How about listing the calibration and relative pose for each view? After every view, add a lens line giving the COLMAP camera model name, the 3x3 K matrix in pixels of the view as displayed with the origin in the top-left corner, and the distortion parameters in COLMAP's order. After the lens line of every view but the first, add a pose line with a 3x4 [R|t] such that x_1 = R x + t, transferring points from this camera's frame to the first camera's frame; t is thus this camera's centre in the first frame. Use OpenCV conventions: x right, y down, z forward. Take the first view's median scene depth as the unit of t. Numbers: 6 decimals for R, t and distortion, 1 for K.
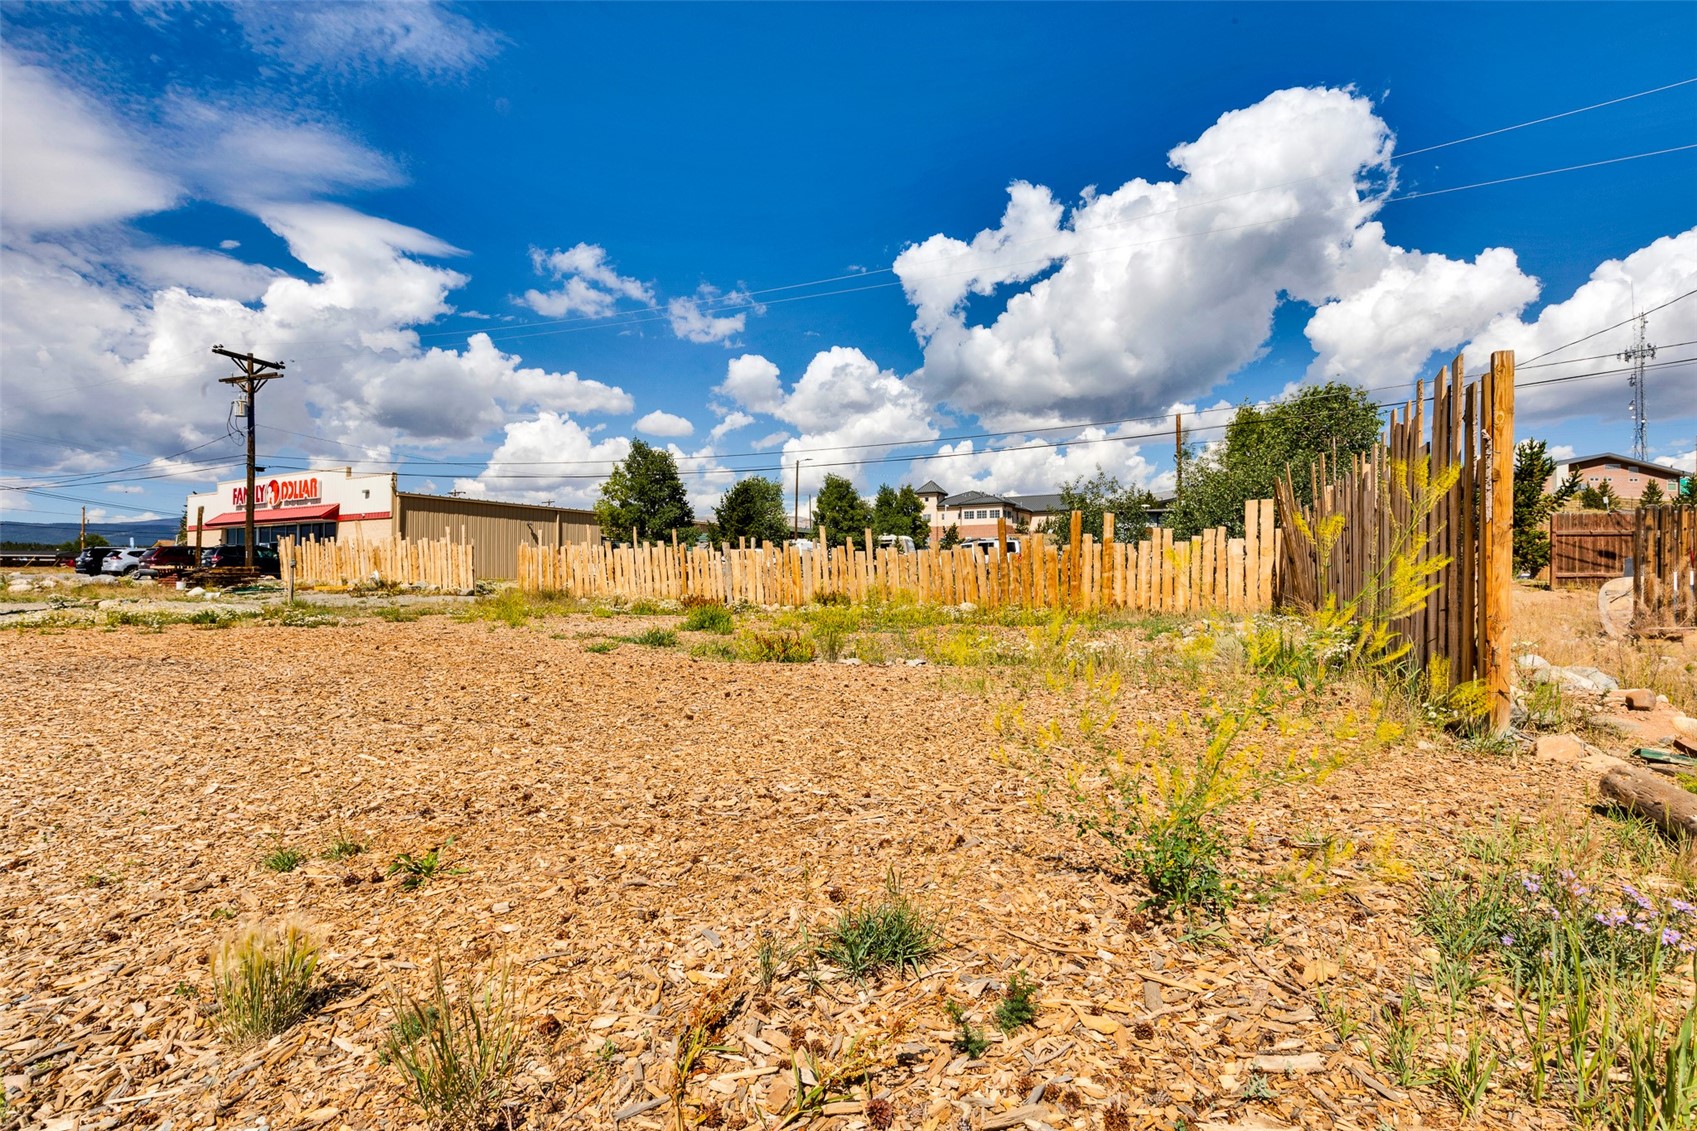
lens RADIAL K [[843.5, 0, 844.7], [0, 843.5, 576.2], [0, 0, 1]] dist [-0.000999, -0.000036]
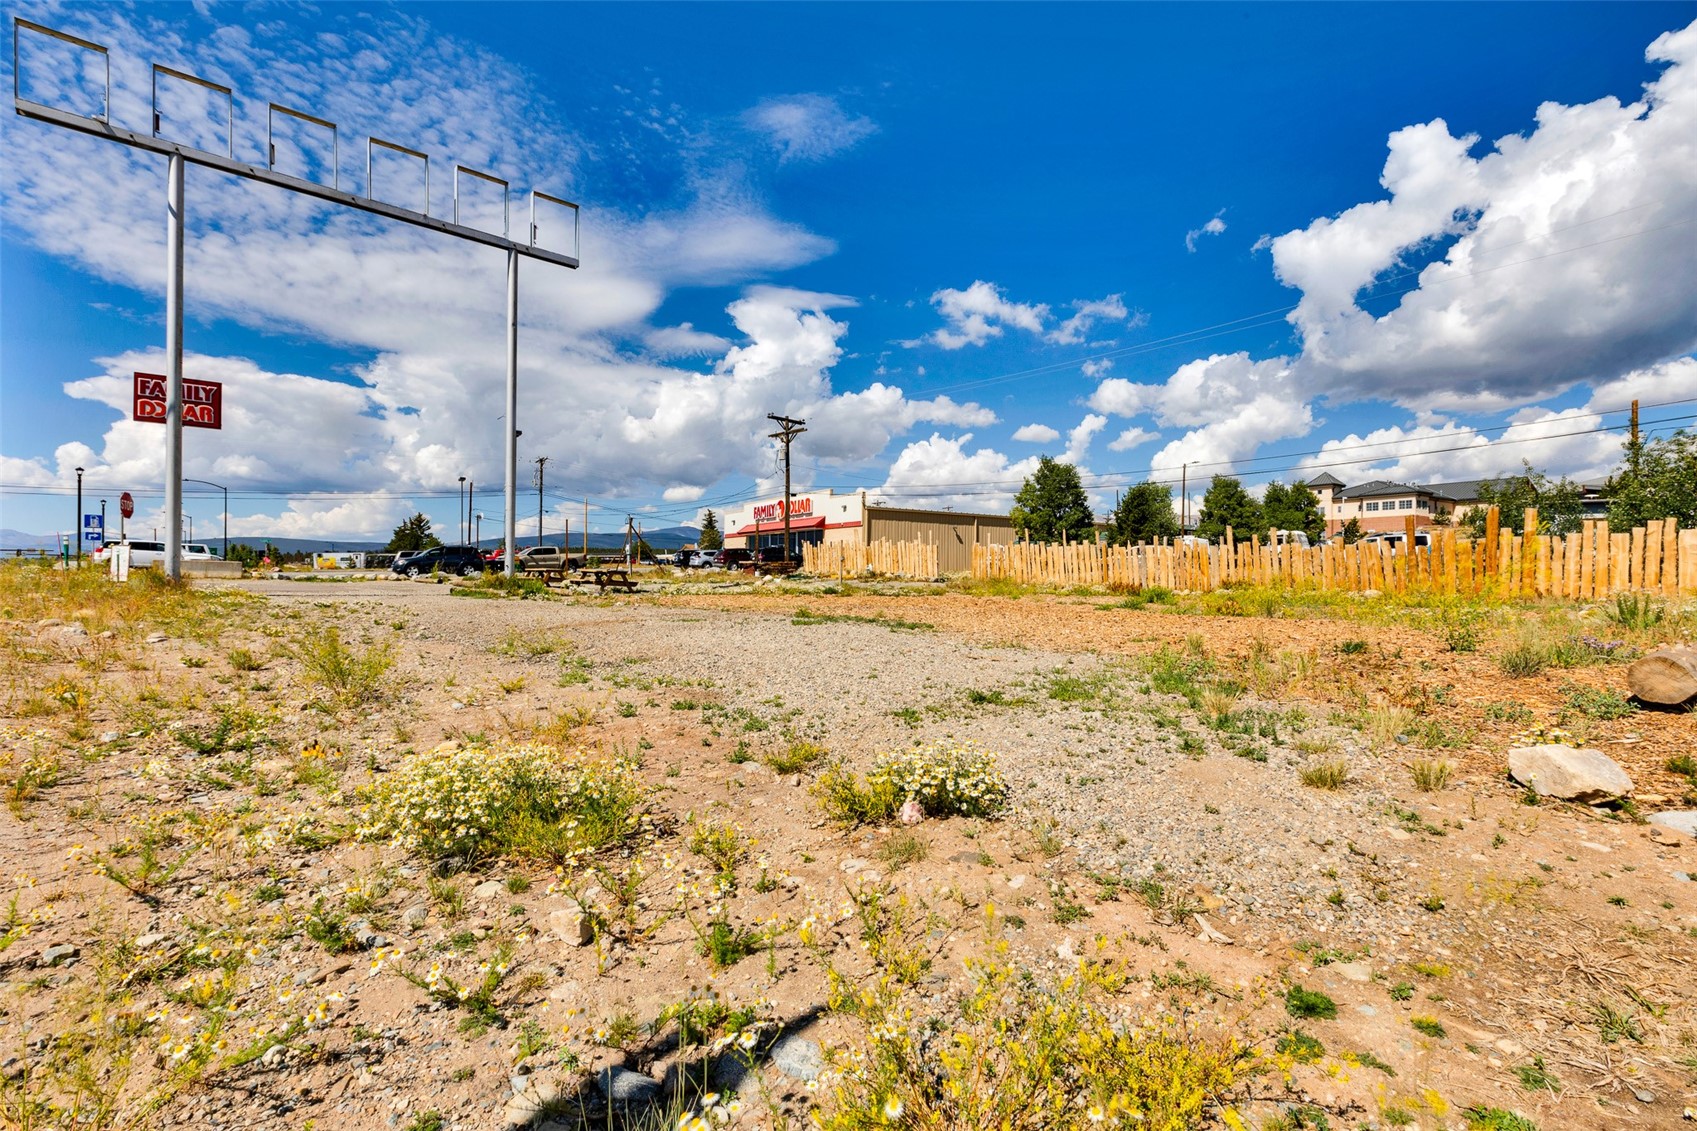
lens RADIAL K [[781.8, 0, 841.7], [0, 781.8, 563.6], [0, 0, 1]] dist [0.000660, 0.000007]
pose [[0.900699, -0.002201, -0.434439, -0.022053], [-0.002303, 0.999949, -0.009839, 0.003946], [0.434439, 0.009862, 0.900647, -0.137788]]
